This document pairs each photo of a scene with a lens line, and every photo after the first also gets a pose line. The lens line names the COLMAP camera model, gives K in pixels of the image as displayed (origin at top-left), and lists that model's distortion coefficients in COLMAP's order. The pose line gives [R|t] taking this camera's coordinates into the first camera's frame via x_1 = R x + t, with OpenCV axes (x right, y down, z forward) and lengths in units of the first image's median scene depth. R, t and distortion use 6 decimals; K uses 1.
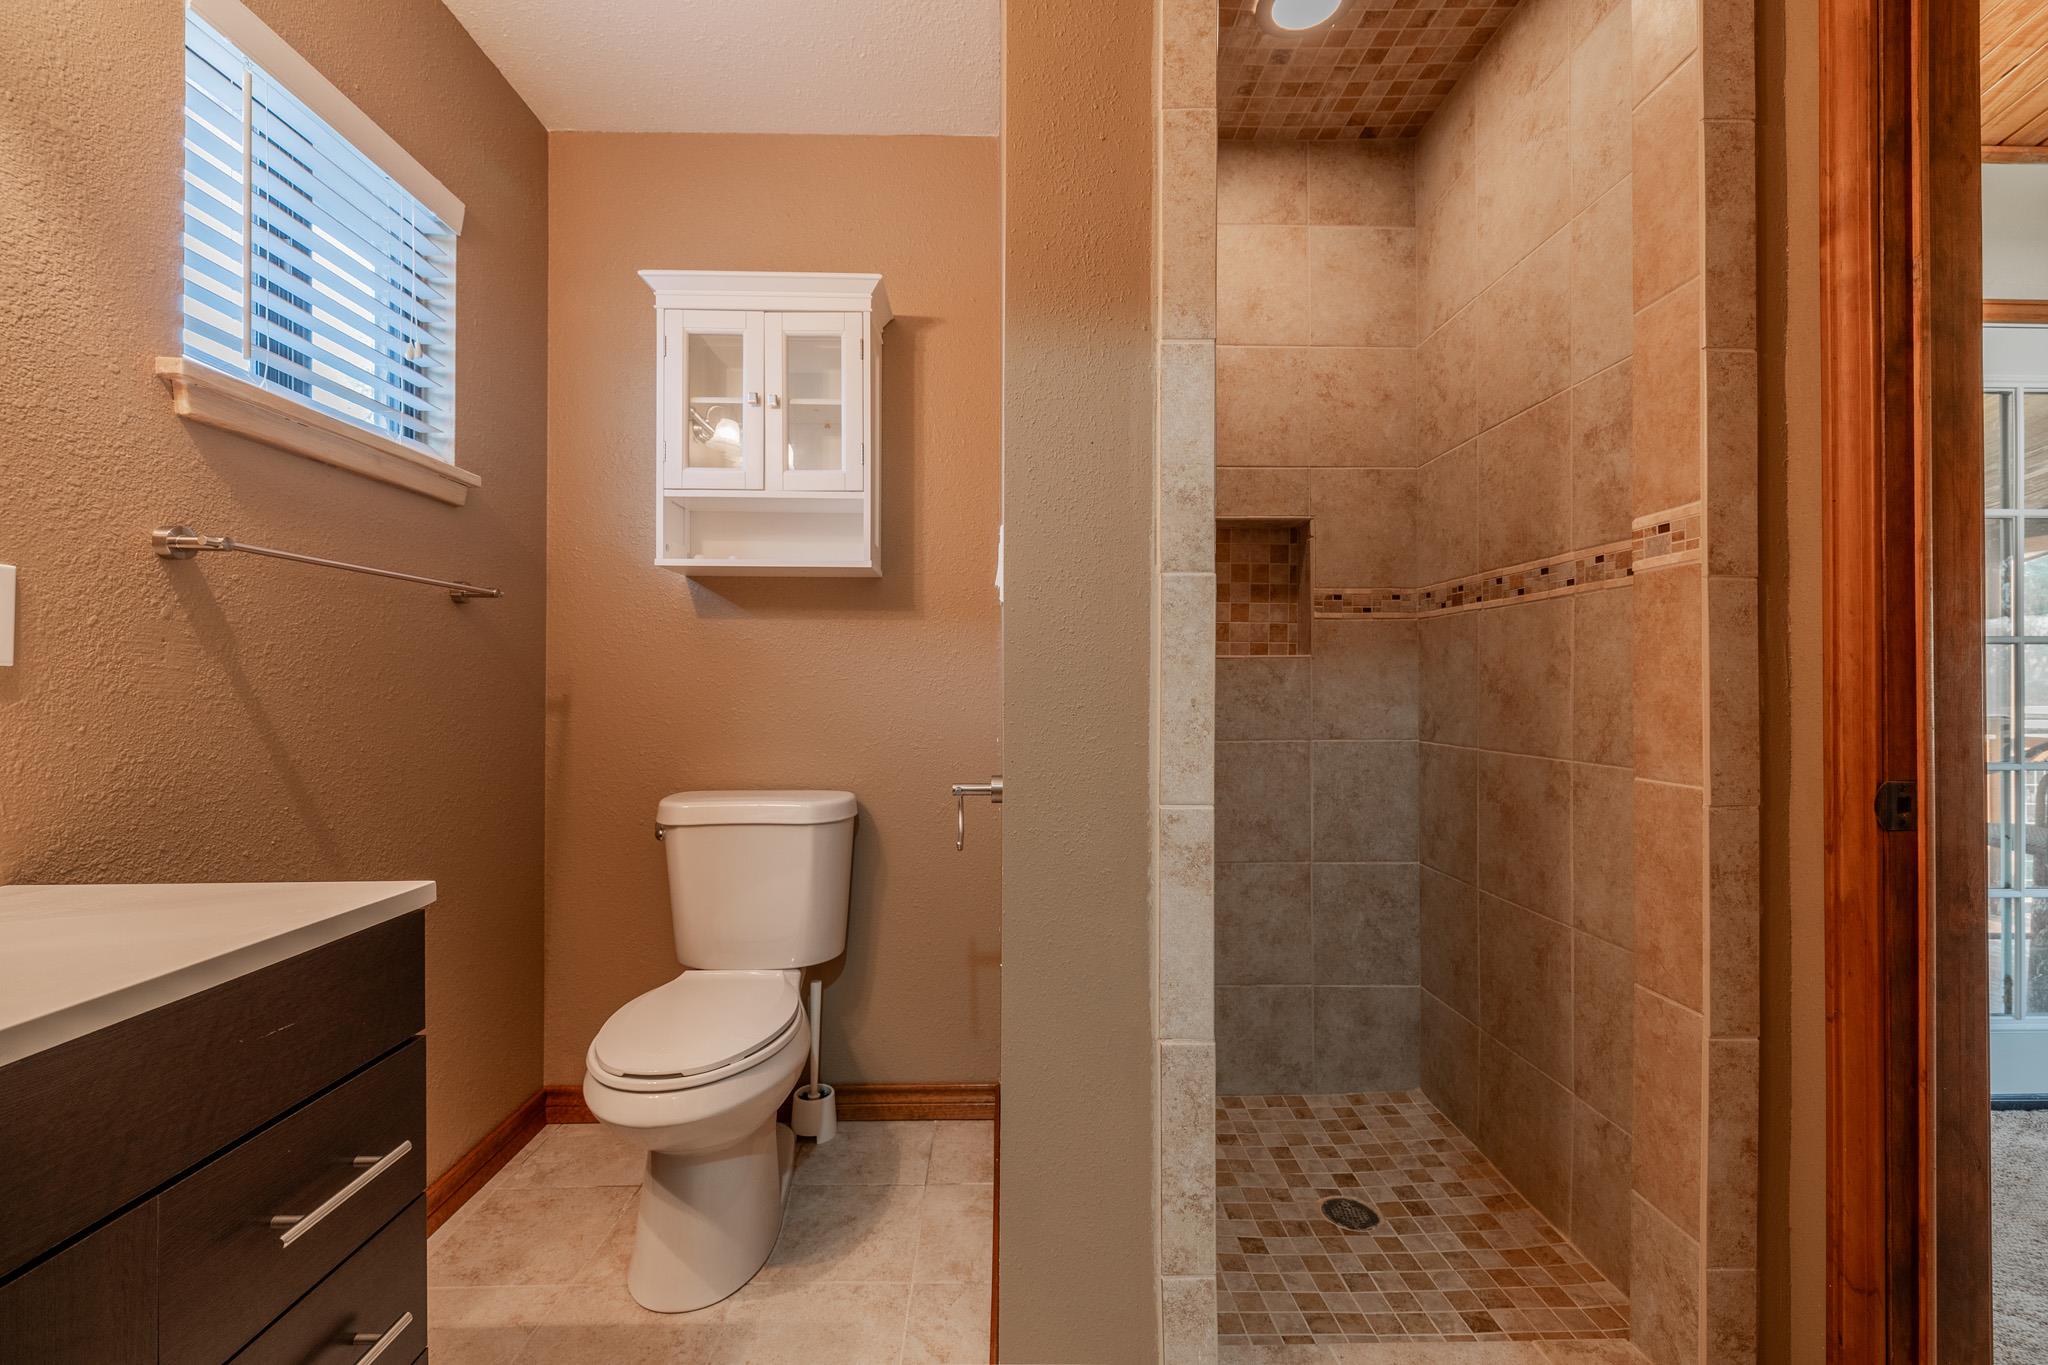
lens RADIAL K [[853.7, 0, 1016.0], [0, 853.7, 682.6], [0, 0, 1]] dist [0.001907, -0.000661]
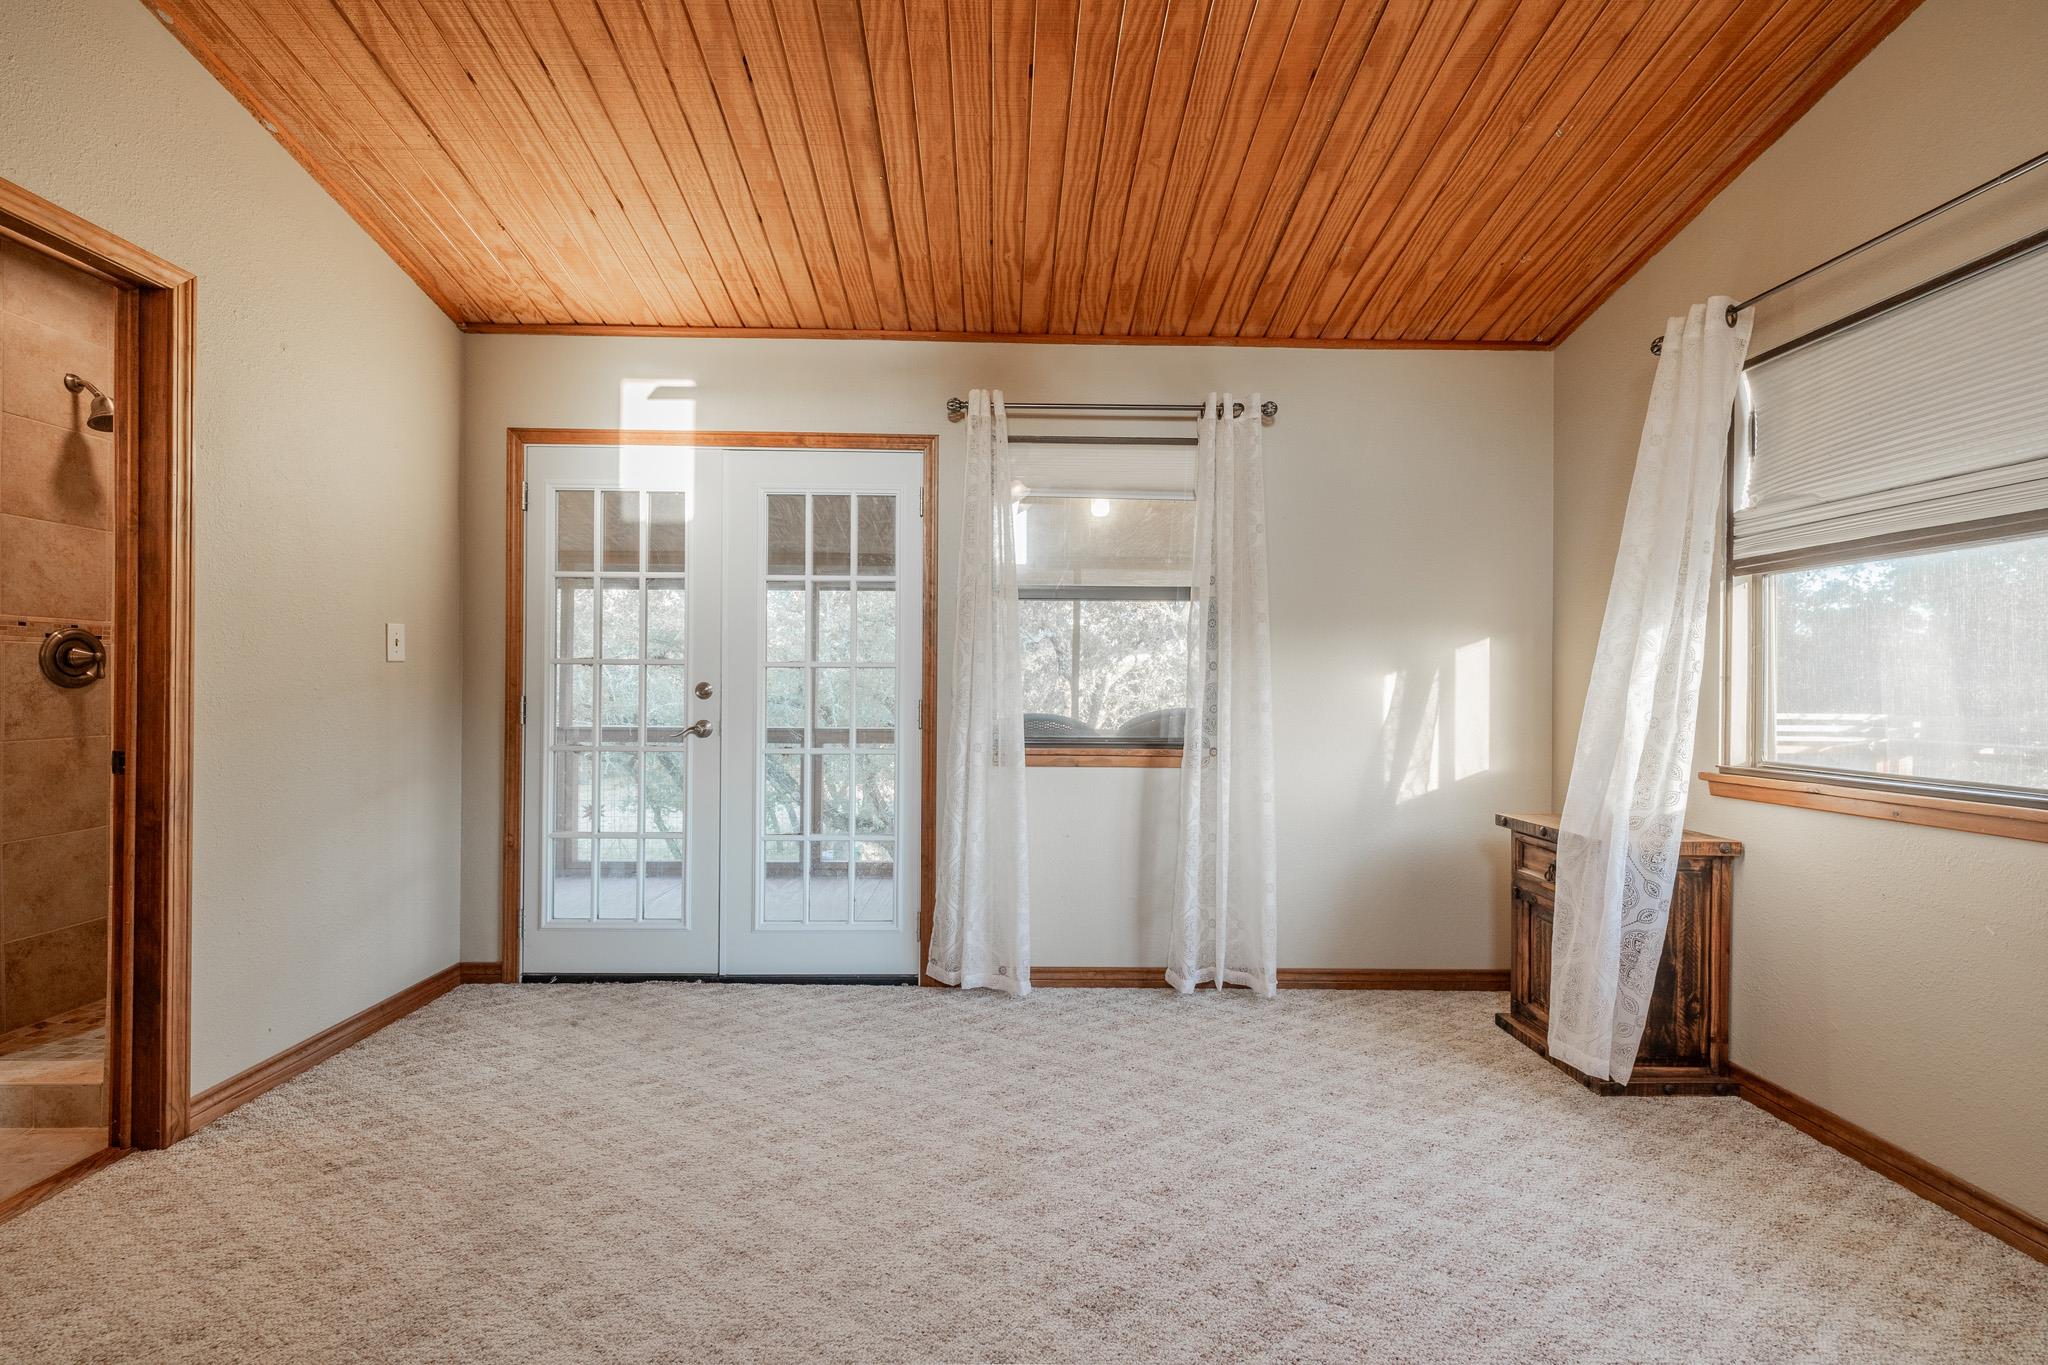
lens RADIAL K [[853.7, 0, 1030.9], [0, 853.7, 683.3], [0, 0, 1]] dist [0.001907, -0.000661]
pose [[0.999989, 0.004095, -0.002348, 1.894958], [-0.004083, 0.999978, 0.005207, -0.034972], [0.002369, -0.005197, 0.999984, -0.593360]]
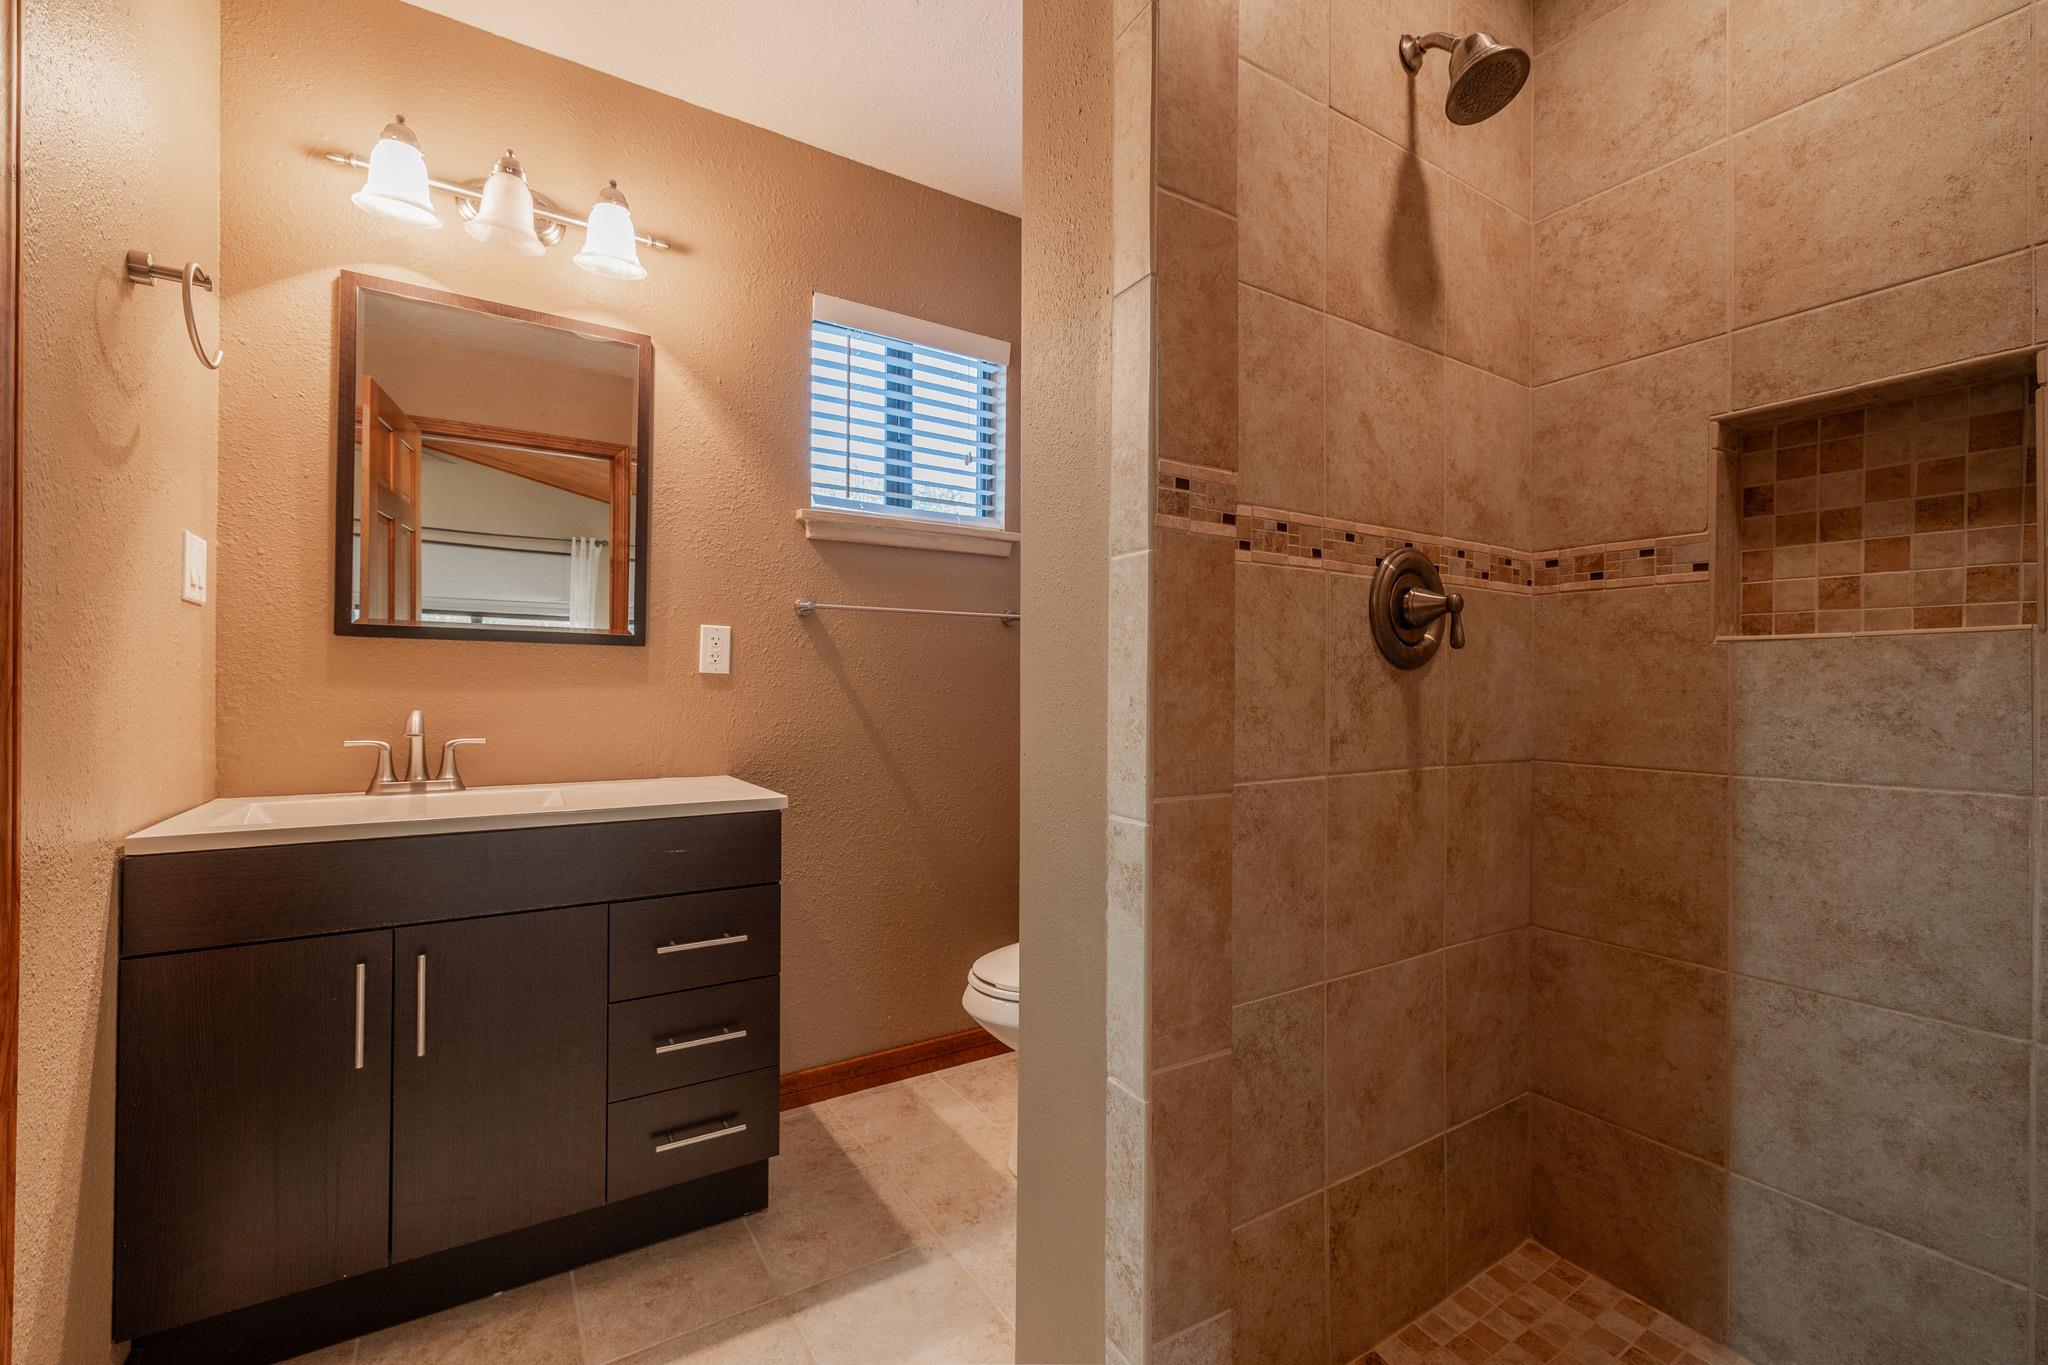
lens RADIAL K [[853.7, 0, 1018.0], [0, 853.7, 683.4], [0, 0, 1]] dist [0.001907, -0.000661]
pose [[0.510557, -0.000278, -0.859844, 0.583707], [-0.001313, 0.999999, -0.001103, 0.004024], [0.859843, 0.001692, 0.510556, 0.296187]]
